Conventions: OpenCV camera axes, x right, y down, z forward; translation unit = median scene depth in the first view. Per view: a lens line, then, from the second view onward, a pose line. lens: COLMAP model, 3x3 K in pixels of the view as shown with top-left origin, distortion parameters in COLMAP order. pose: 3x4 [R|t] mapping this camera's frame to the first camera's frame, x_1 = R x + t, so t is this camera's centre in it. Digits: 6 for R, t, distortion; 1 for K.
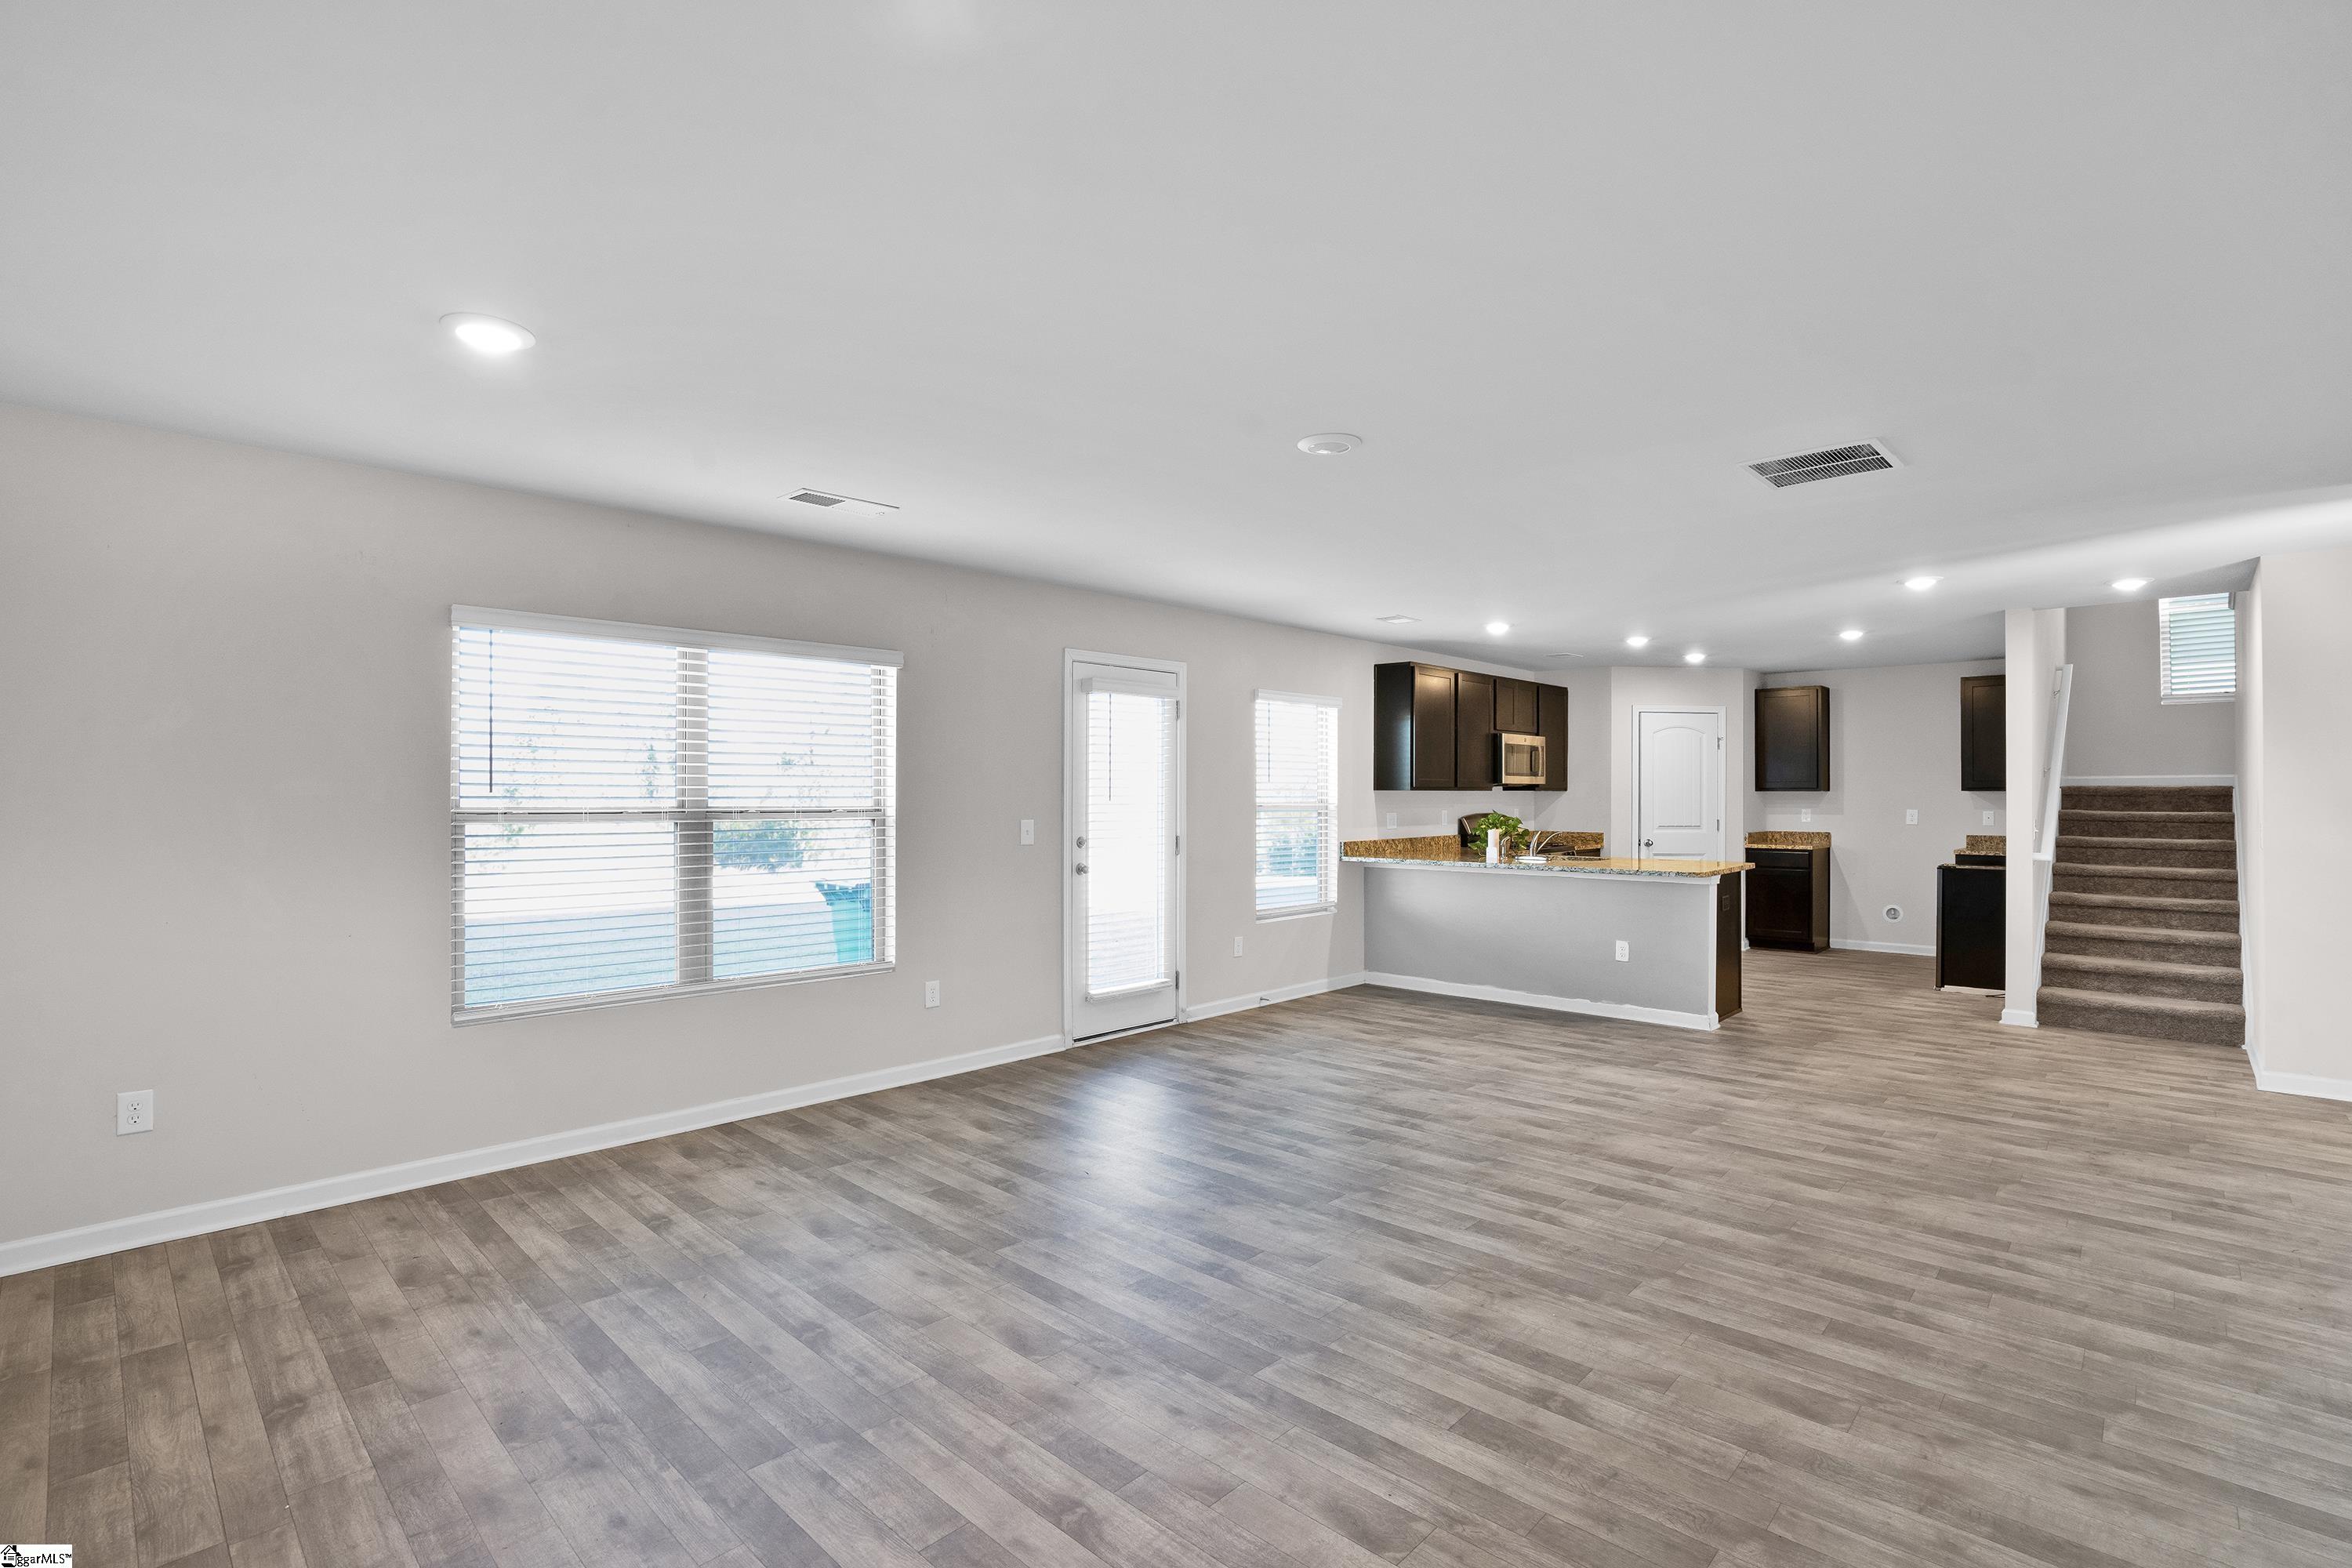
lens RADIAL K [[1069.8, 0, 1180.0], [0, 1069.8, 798.2], [0, 0, 1]] dist [-0.036134, 0.009094]
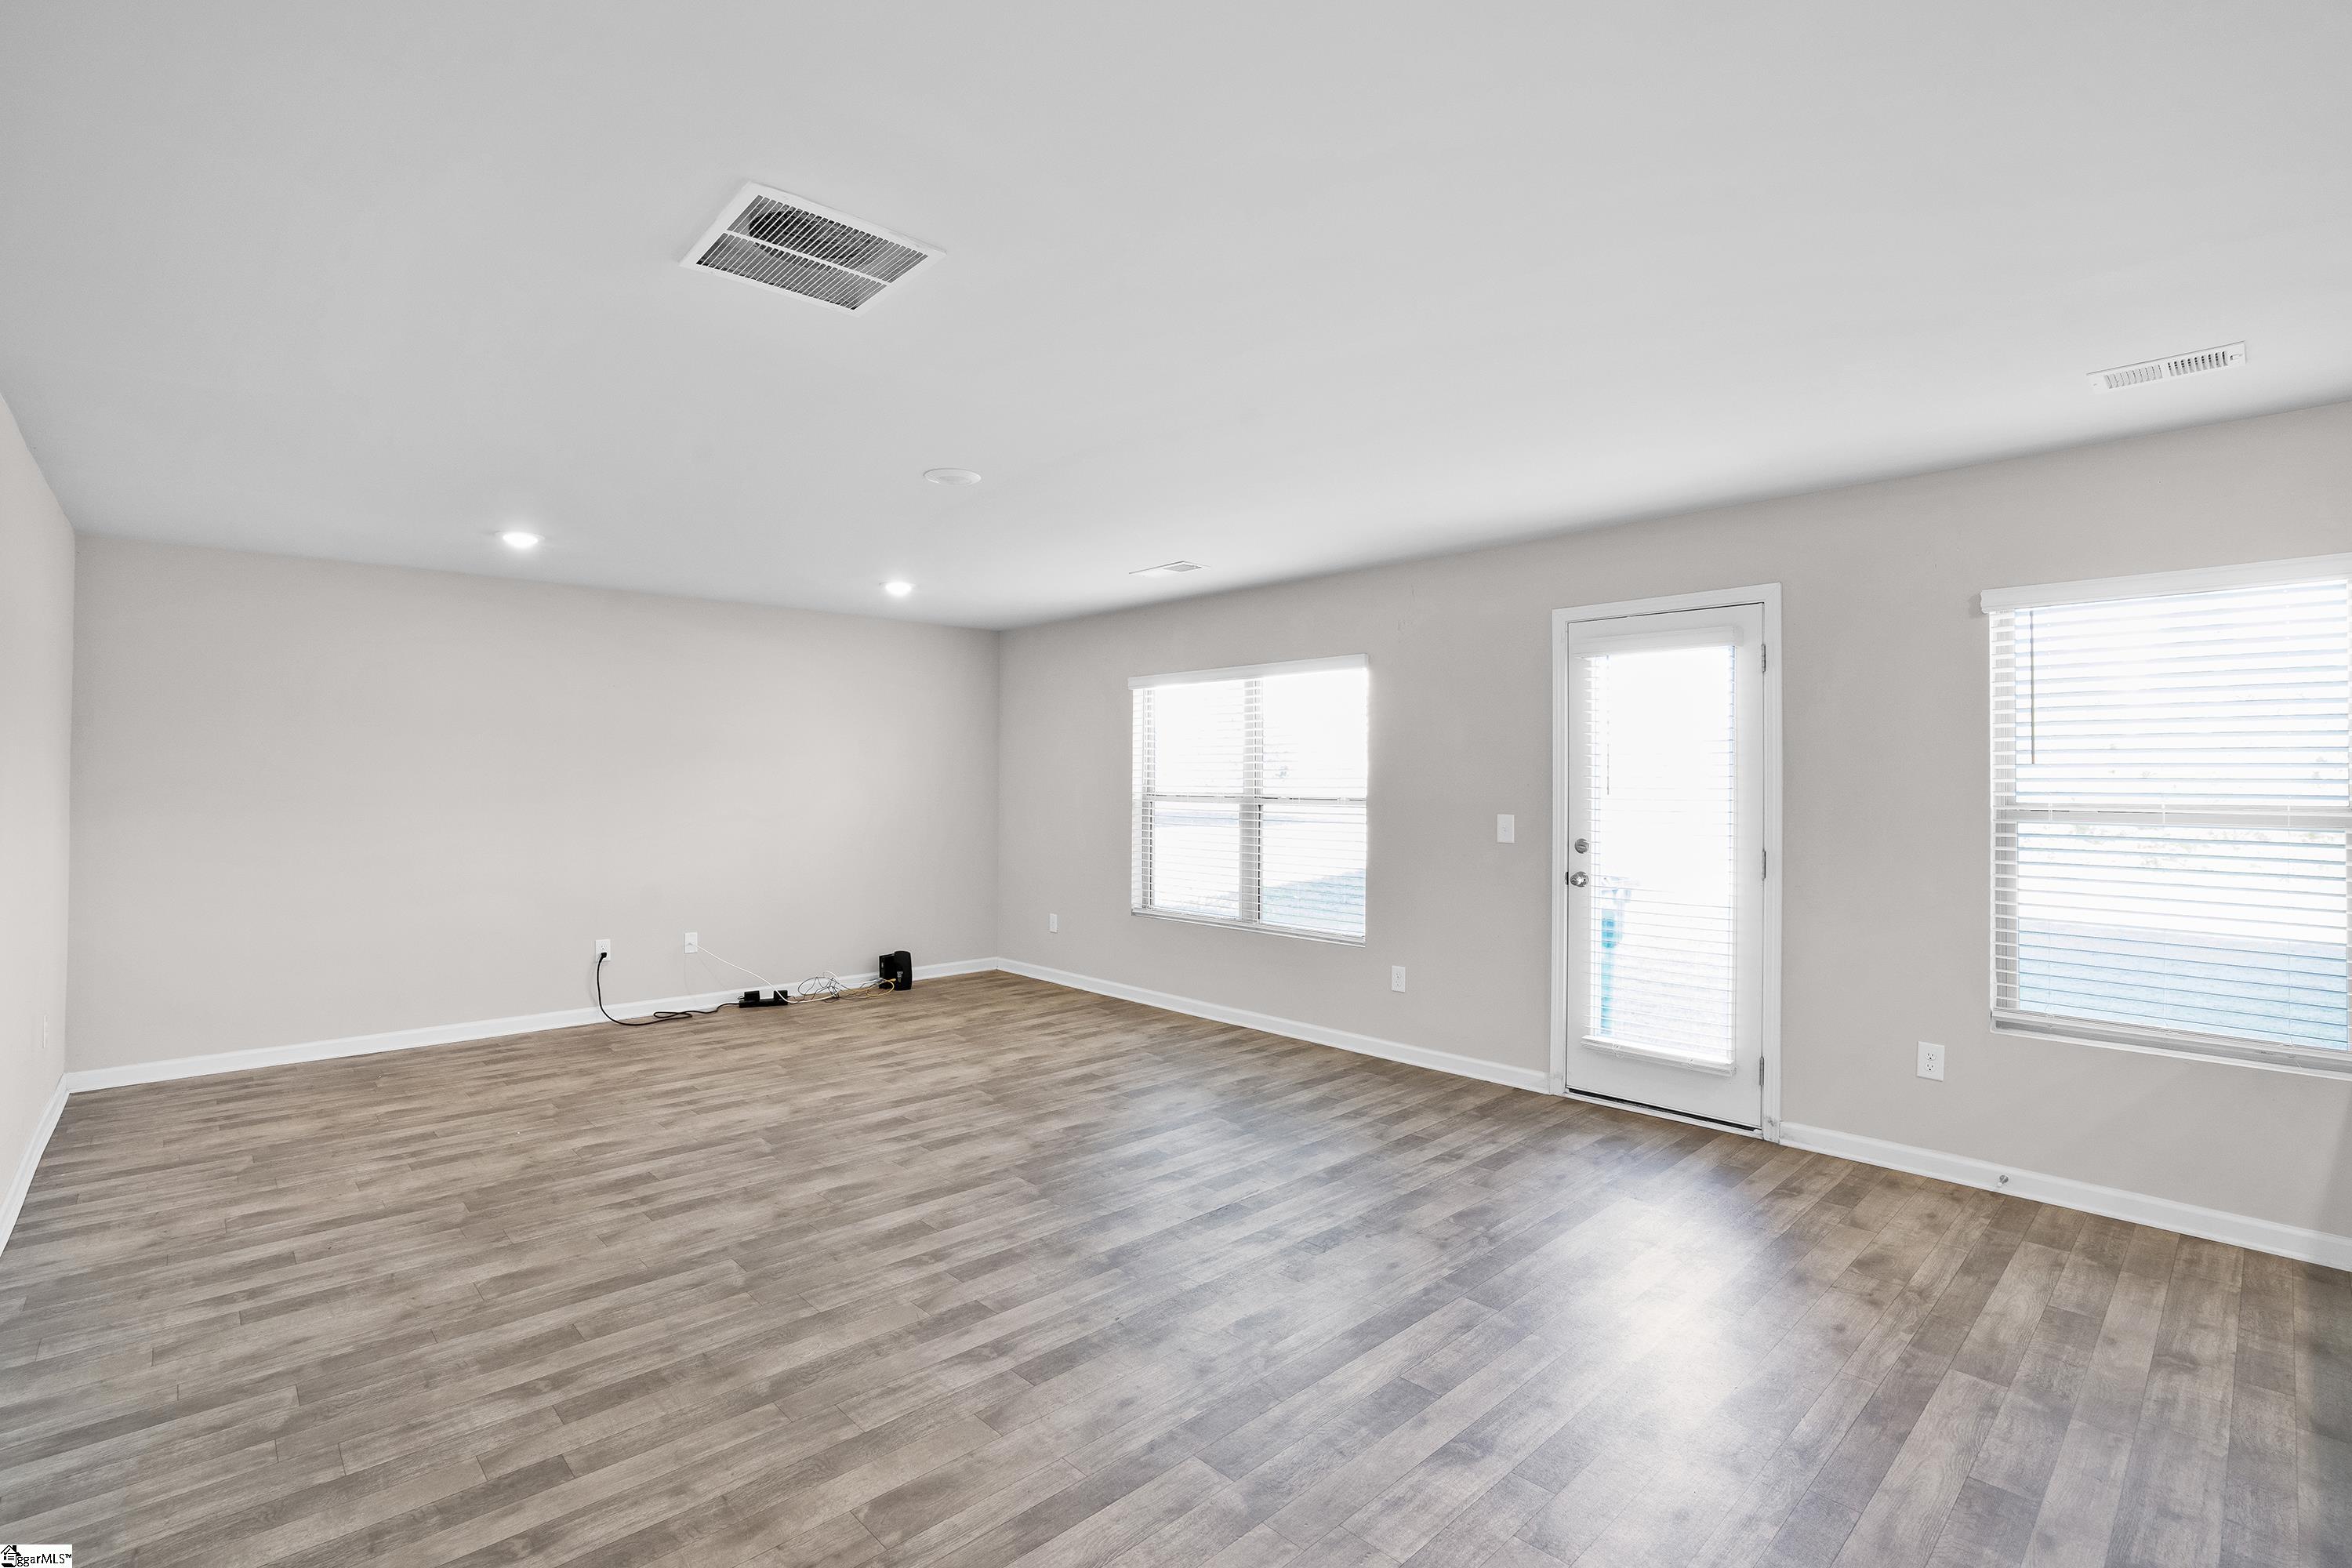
lens RADIAL K [[1069.8, 0, 1163.3], [0, 1069.8, 790.5], [0, 0, 1]] dist [-0.036134, 0.009094]
pose [[-0.061318, 0.007205, -0.998092, 0.650282], [-0.005140, 0.999958, 0.007534, -0.004088], [0.998105, 0.005593, -0.061278, 0.669013]]
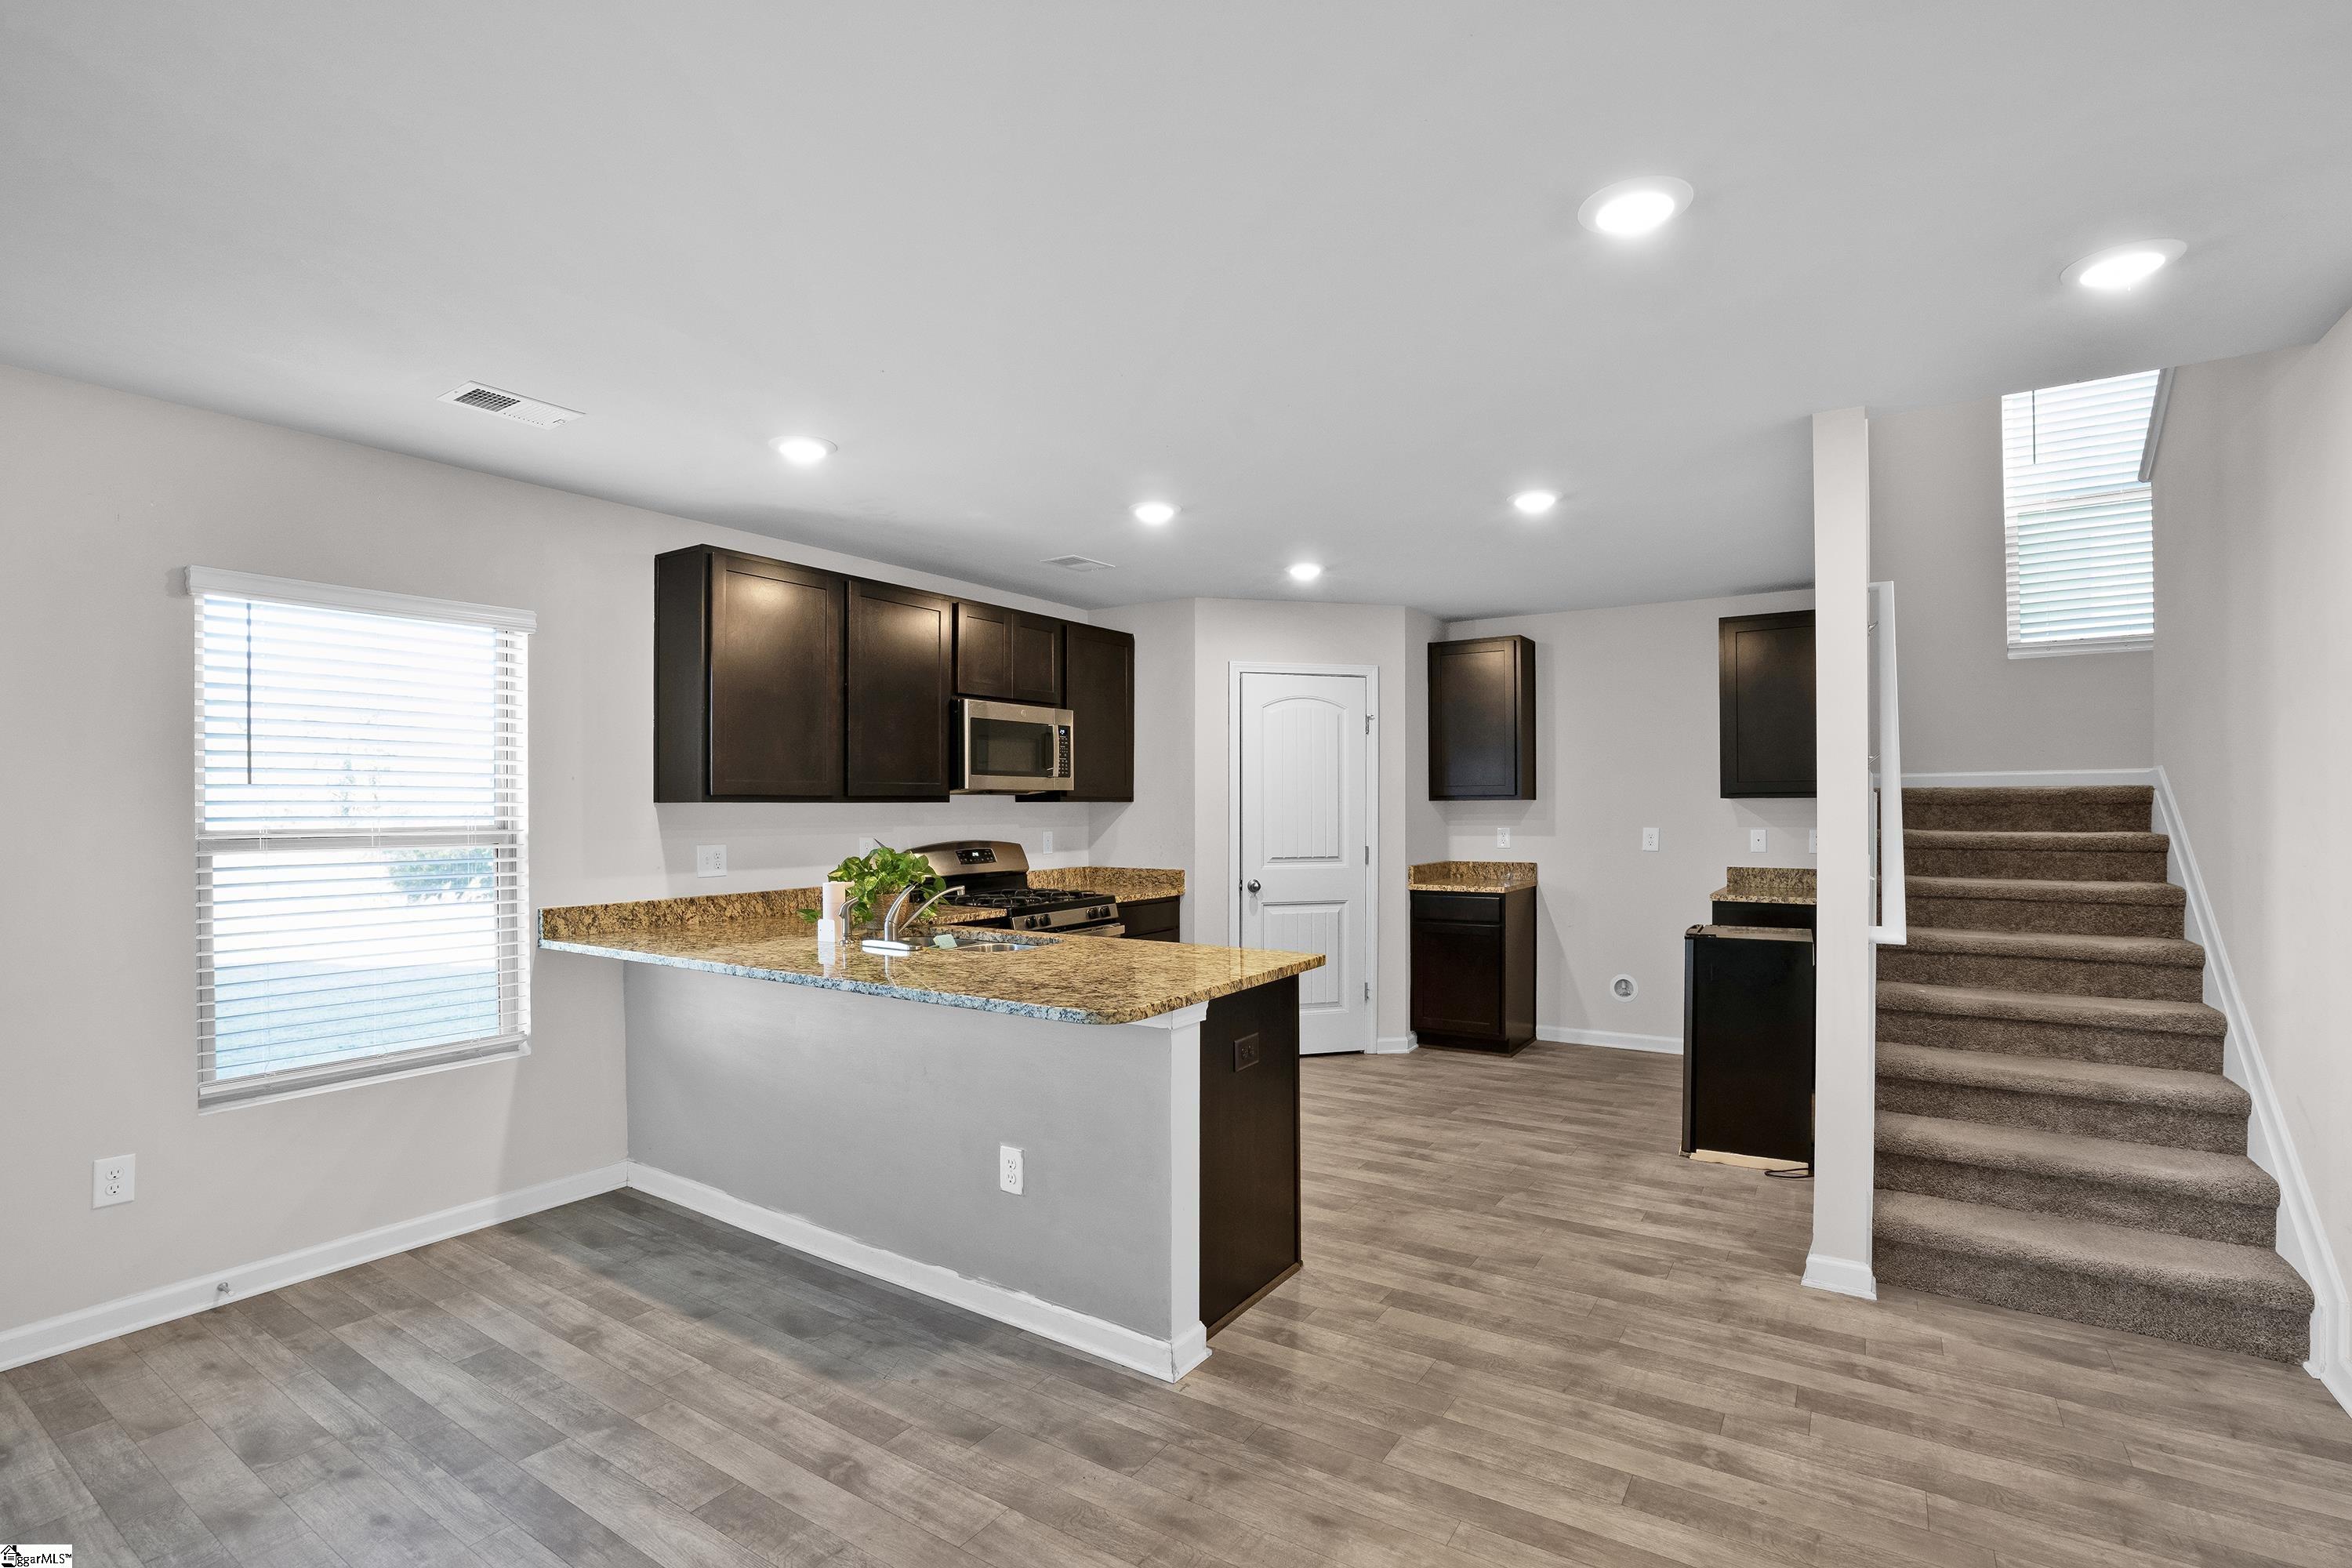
lens RADIAL K [[1069.8, 0, 1172.5], [0, 1069.8, 826.6], [0, 0, 1]] dist [-0.036134, 0.009094]
pose [[0.985473, -0.008439, 0.169620, 0.411591], [0.006098, 0.999879, 0.014317, -0.001605], [-0.169721, -0.013075, 0.985405, 0.567384]]
